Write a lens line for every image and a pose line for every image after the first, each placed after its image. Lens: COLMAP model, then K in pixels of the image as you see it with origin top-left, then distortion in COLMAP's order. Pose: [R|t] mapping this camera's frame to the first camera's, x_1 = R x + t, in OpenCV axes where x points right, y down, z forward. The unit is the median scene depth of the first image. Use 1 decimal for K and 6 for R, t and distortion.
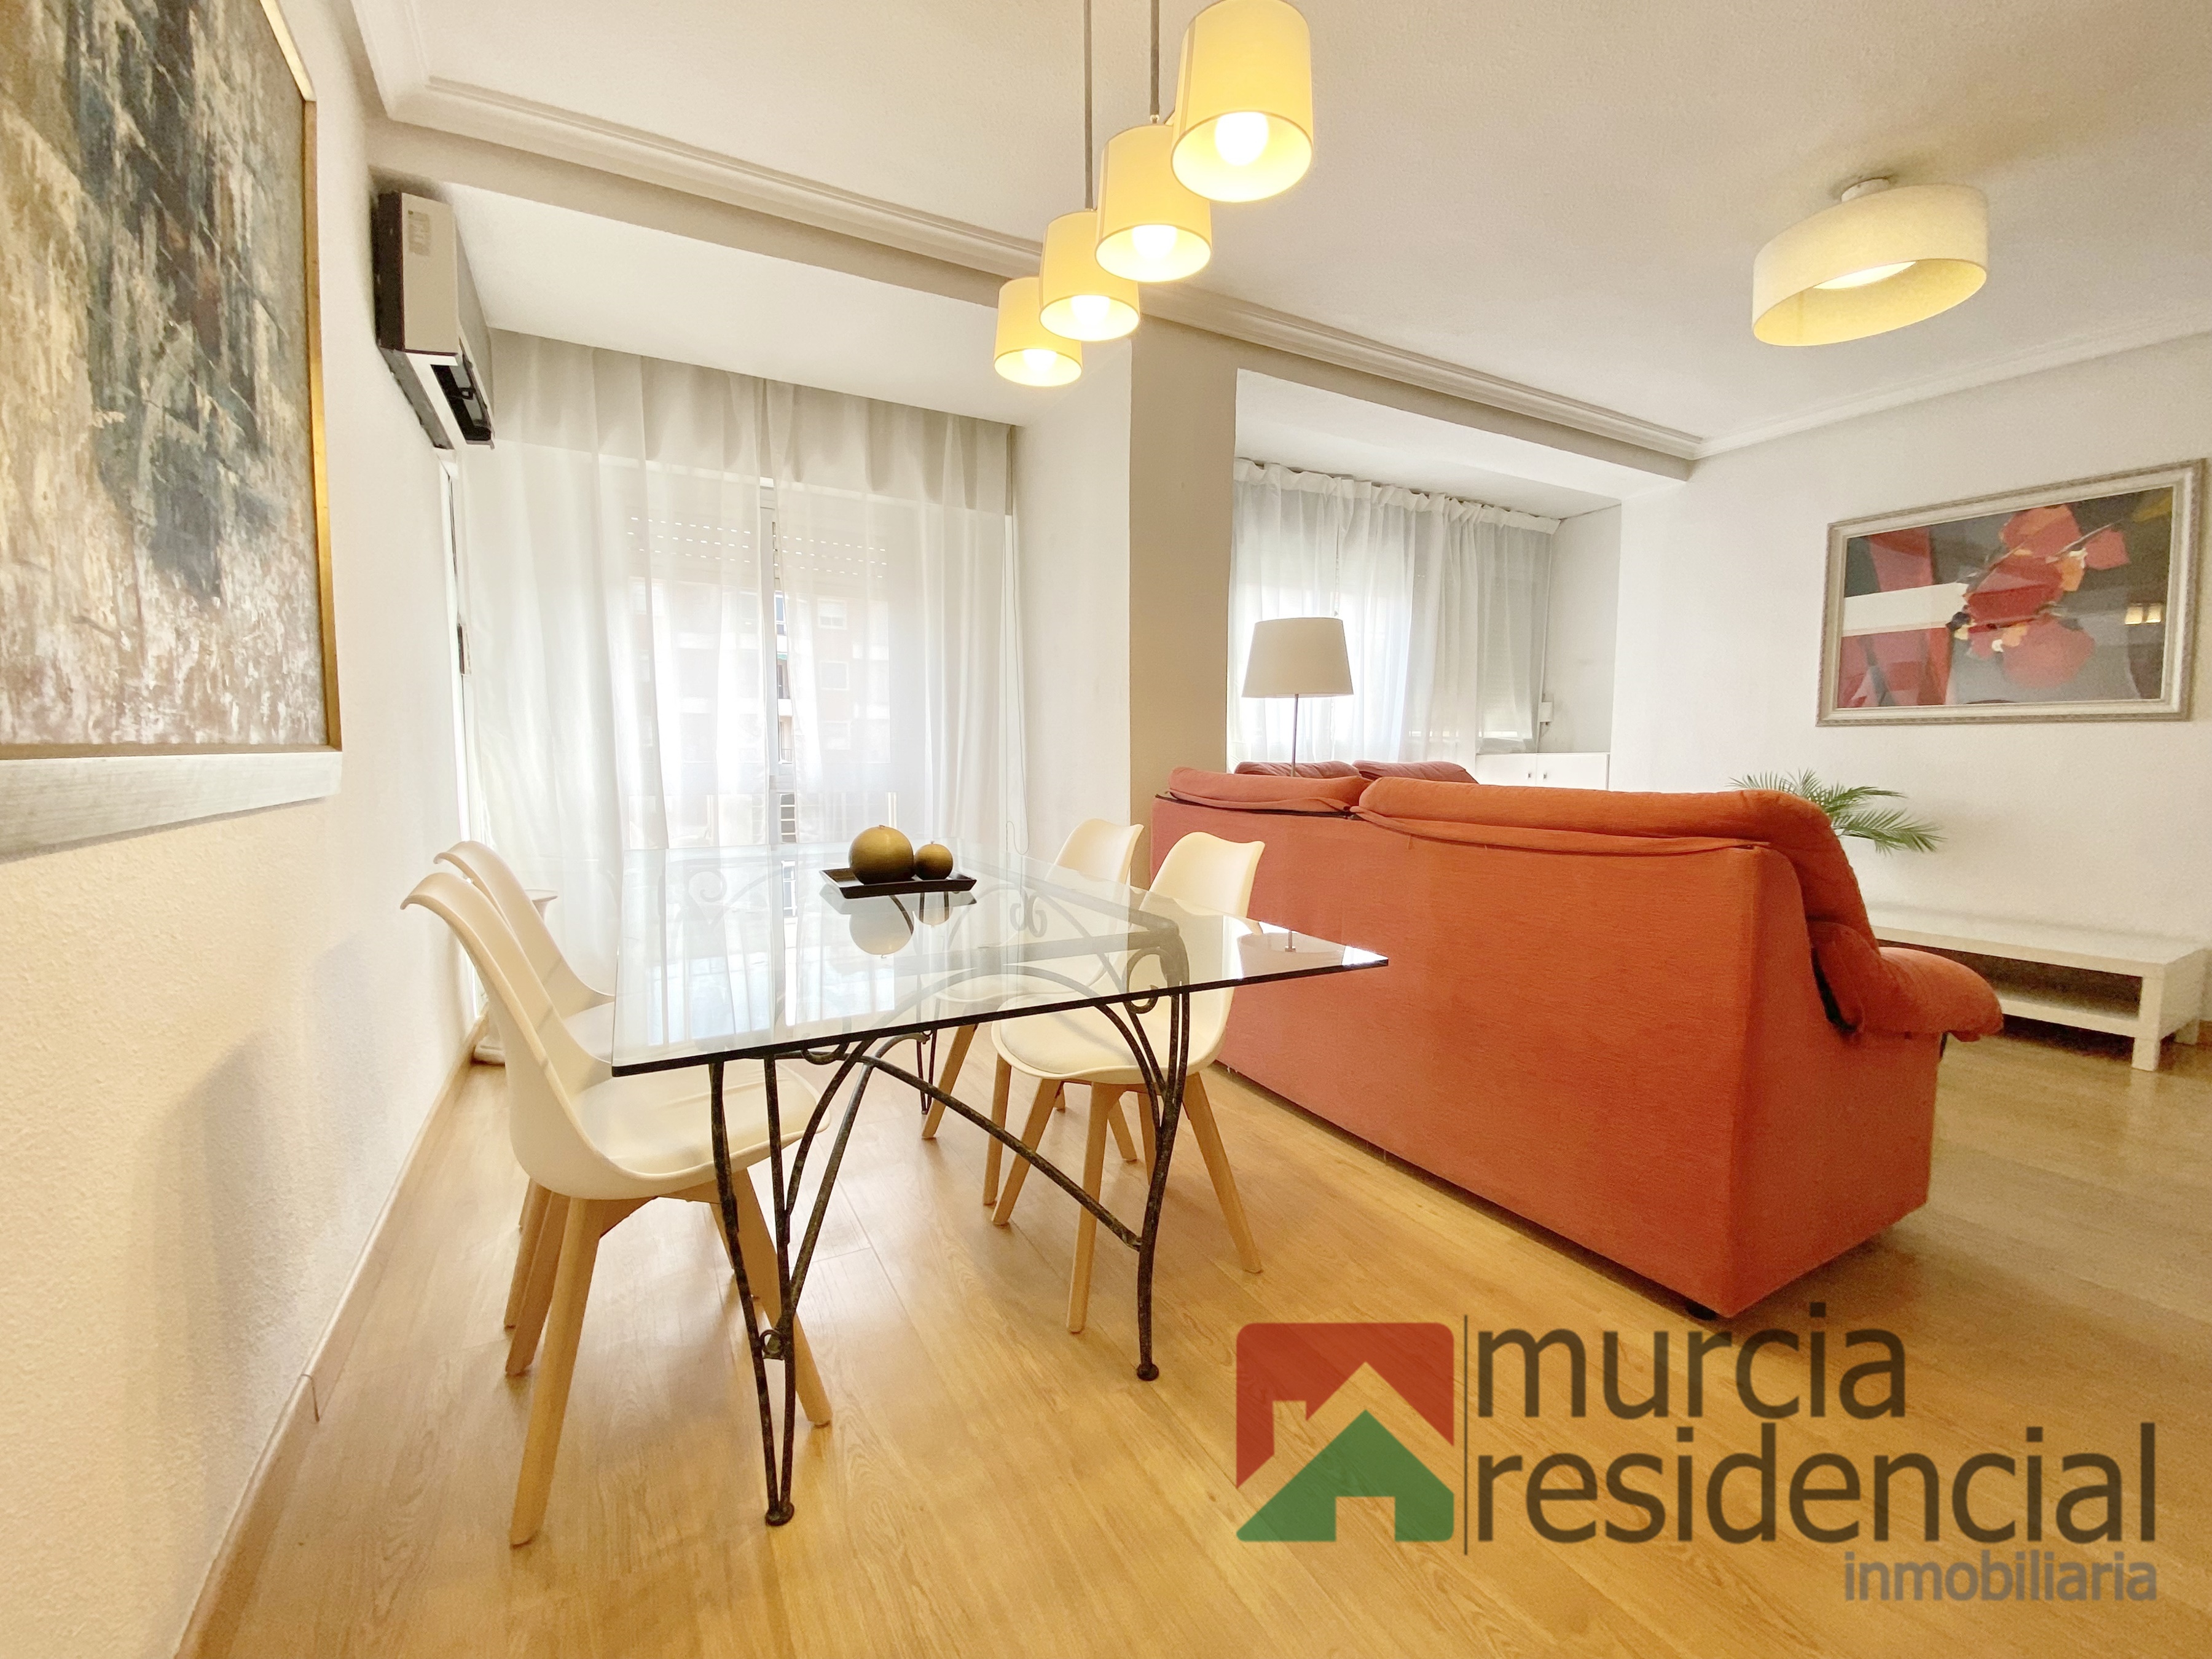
lens RADIAL K [[896.9, 0, 1099.3], [0, 896.9, 828.6], [0, 0, 1]] dist [0.022741, -0.021194]
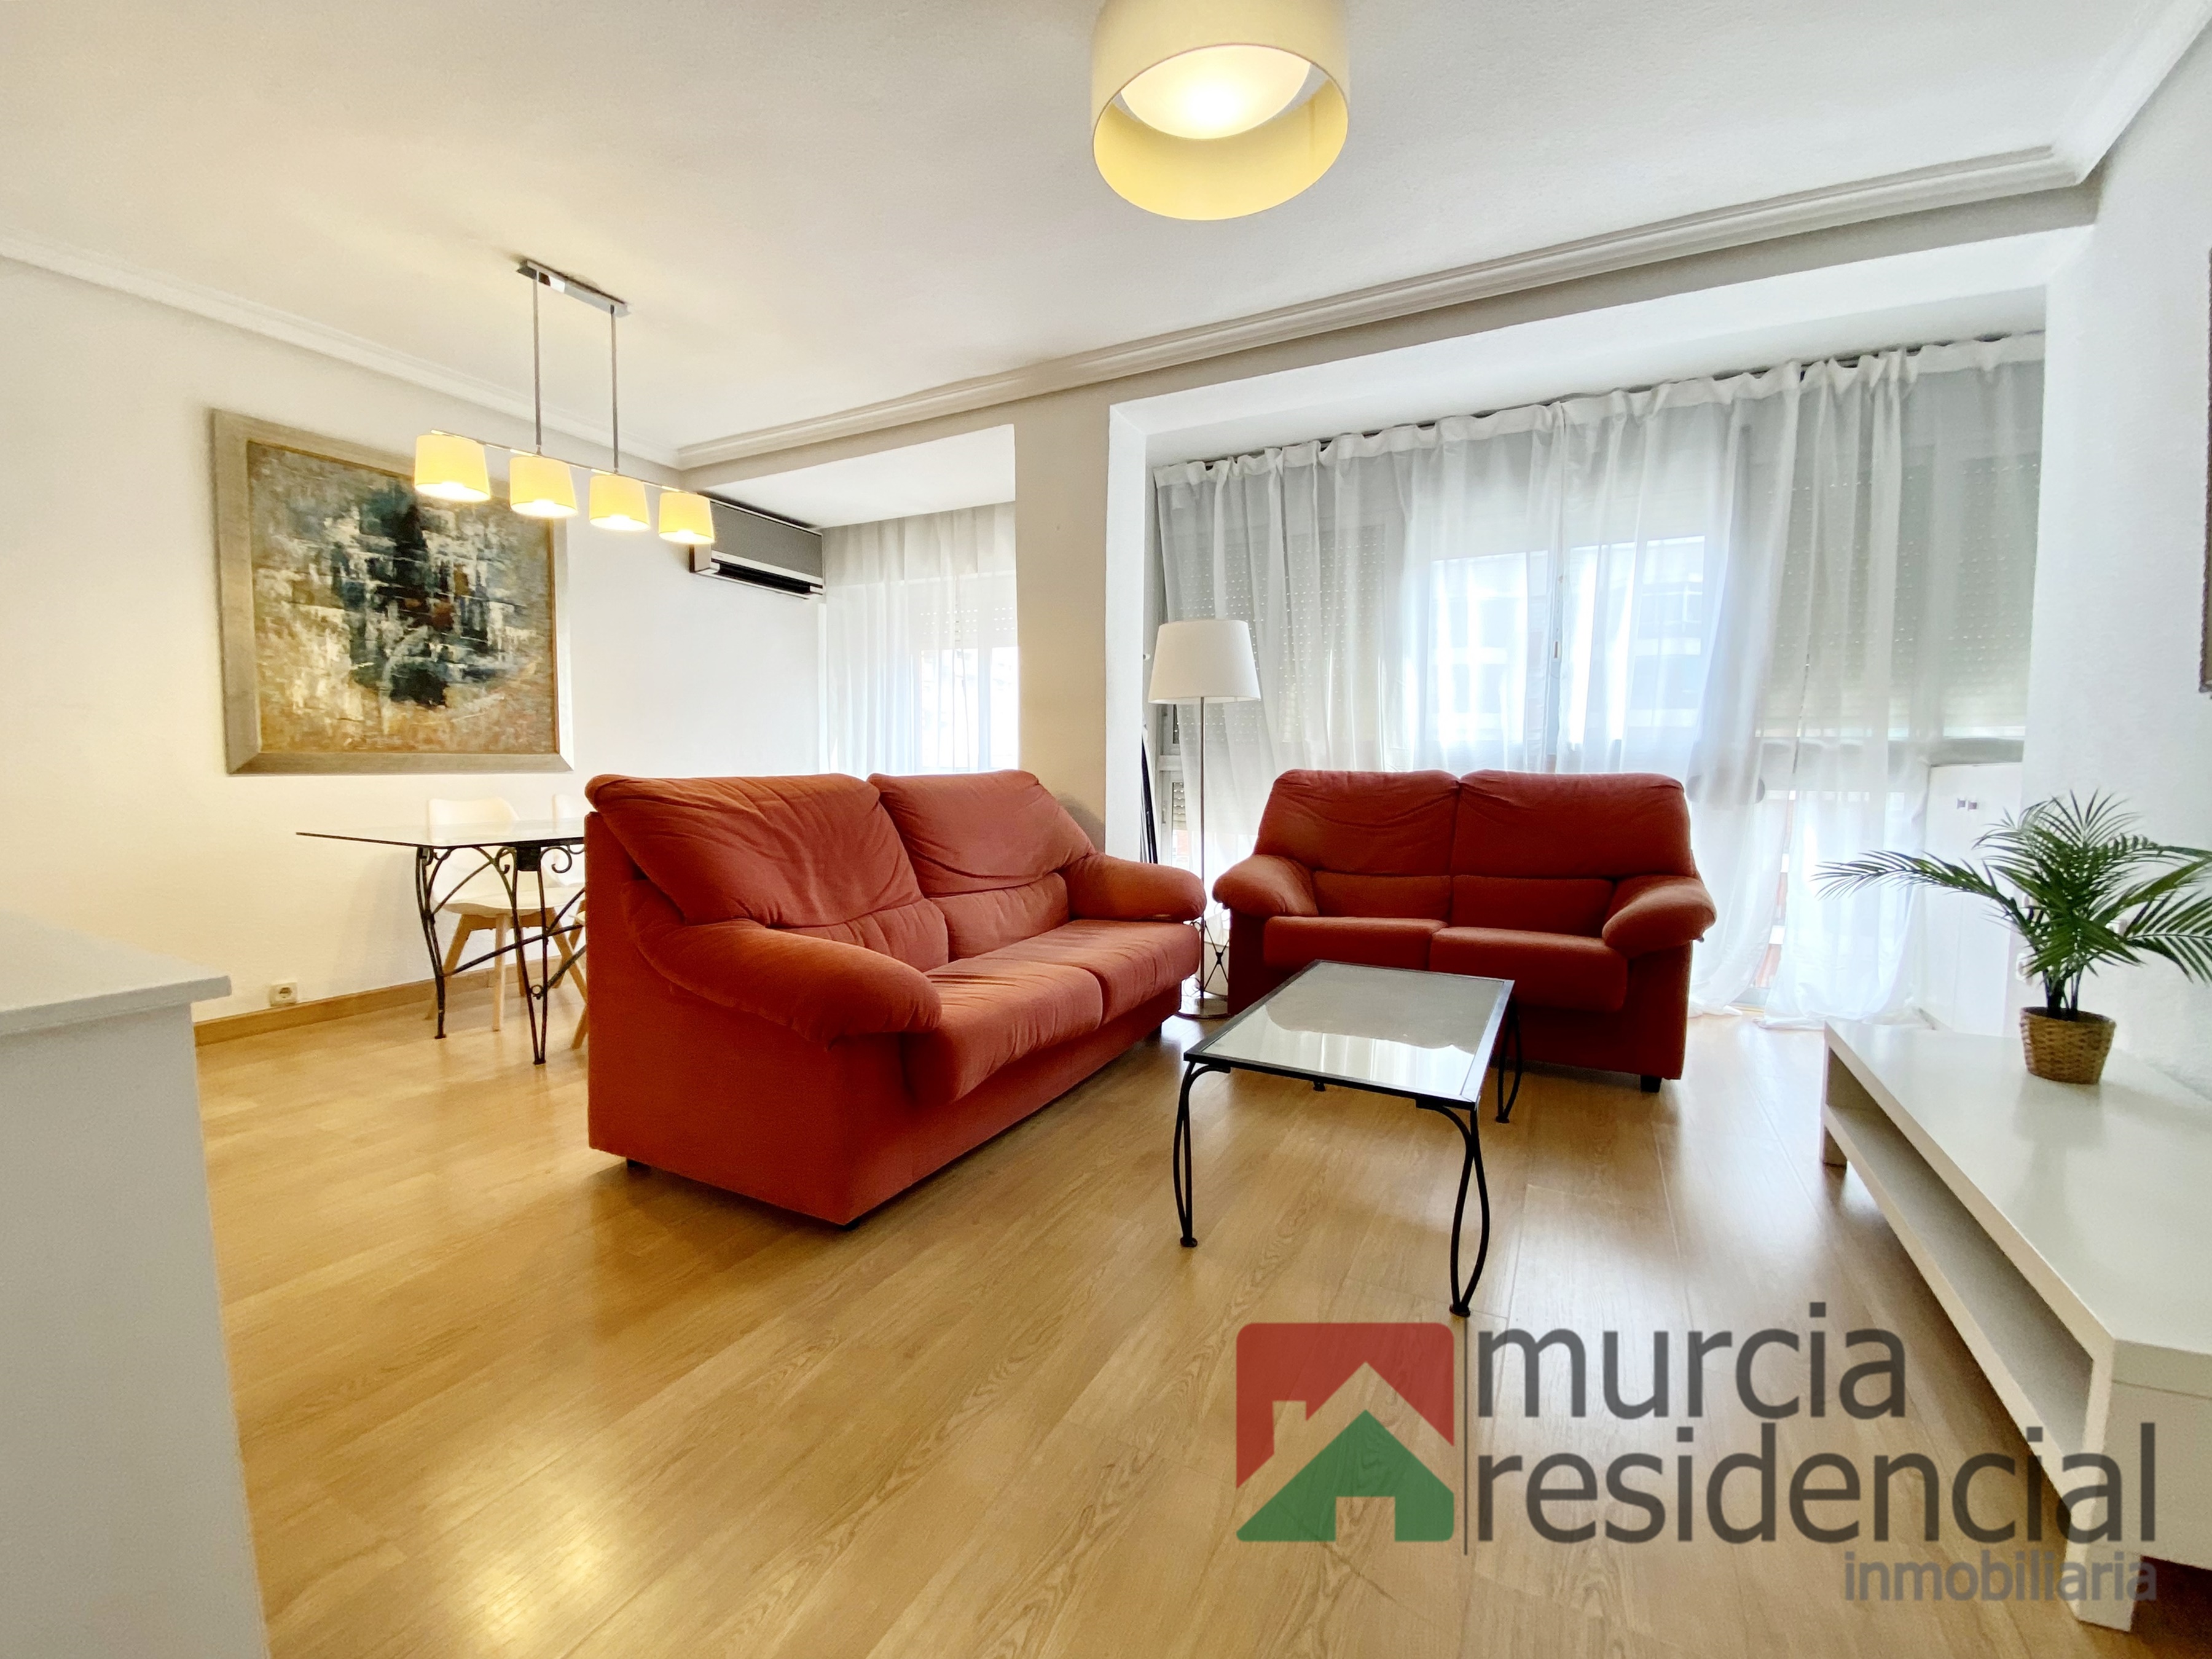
lens RADIAL K [[925.4, 0, 1094.1], [0, 925.4, 824.2], [0, 0, 1]] dist [0.017714, -0.016962]
pose [[0.555775, 0.056594, -0.829404, 1.627931], [-0.076566, 0.996924, 0.016719, -0.034875], [0.827800, 0.054212, 0.558399, 0.569373]]
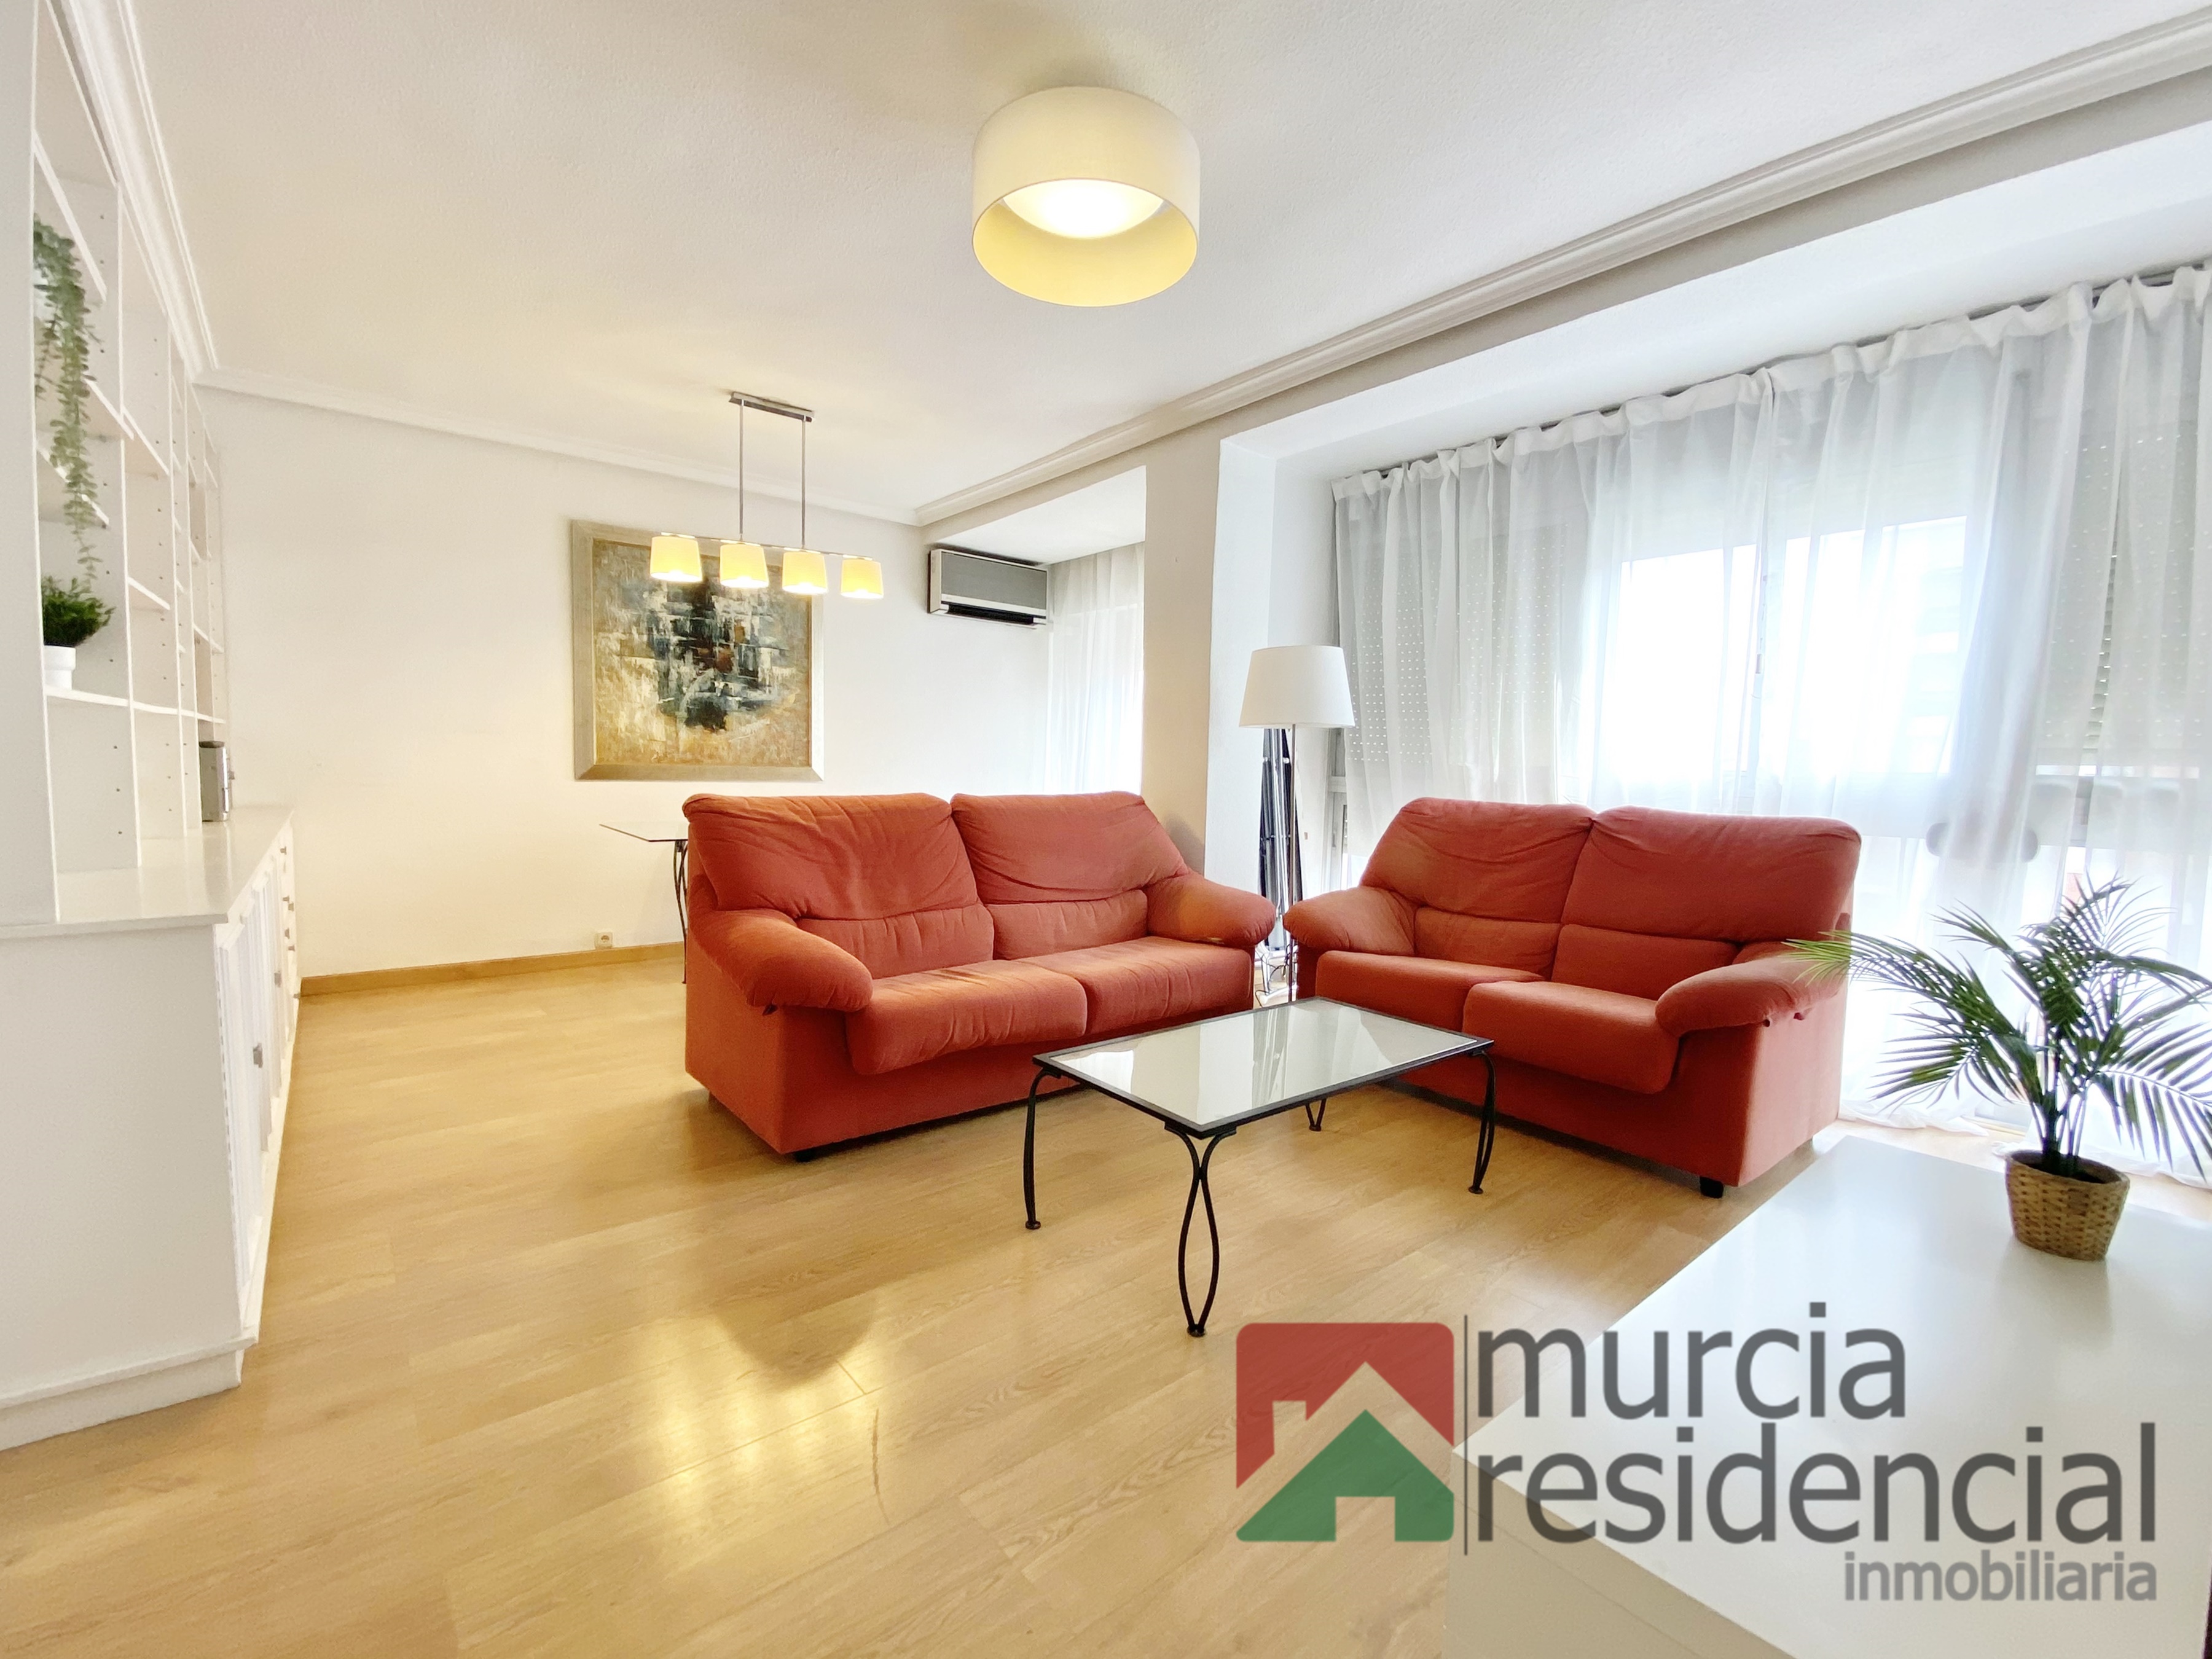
lens RADIAL K [[952.5, 0, 1101.4], [0, 952.5, 822.4], [0, 0, 1]] dist [0.046250, -0.031316]
pose [[0.187011, 0.064578, -0.980233, 1.965906], [-0.107522, 0.993187, 0.044918, -0.112739], [0.976456, 0.096997, 0.192680, 0.991551]]
